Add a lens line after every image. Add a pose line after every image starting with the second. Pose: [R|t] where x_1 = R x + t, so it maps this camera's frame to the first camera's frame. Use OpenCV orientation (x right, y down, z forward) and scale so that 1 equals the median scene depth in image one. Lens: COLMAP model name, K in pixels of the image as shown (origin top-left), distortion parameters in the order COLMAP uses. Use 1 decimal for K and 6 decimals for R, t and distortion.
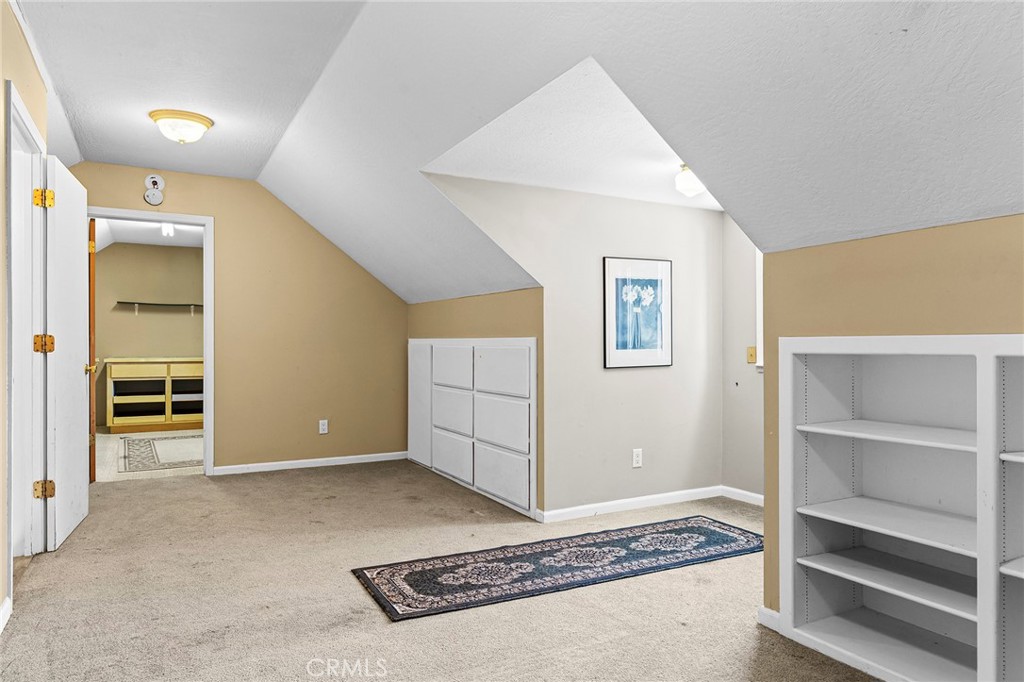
lens RADIAL K [[656.8, 0, 509.0], [0, 656.8, 344.7], [0, 0, 1]] dist [0.000820, 0.001953]
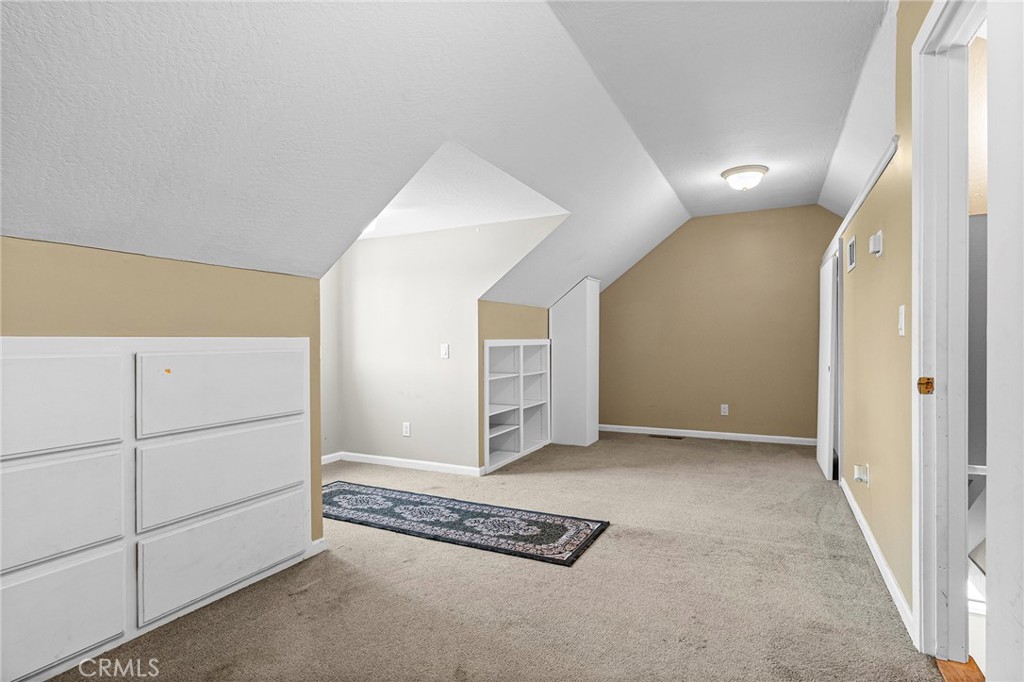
lens RADIAL K [[526.9, 0, 512.0], [0, 526.9, 341.5], [0, 0, 1]] dist [0.000206, 0.000160]
pose [[-0.578177, -0.001479, 0.815910, -0.933992], [0.004610, 0.999976, 0.005080, -0.011999], [-0.815899, 0.006699, -0.578156, 1.684903]]
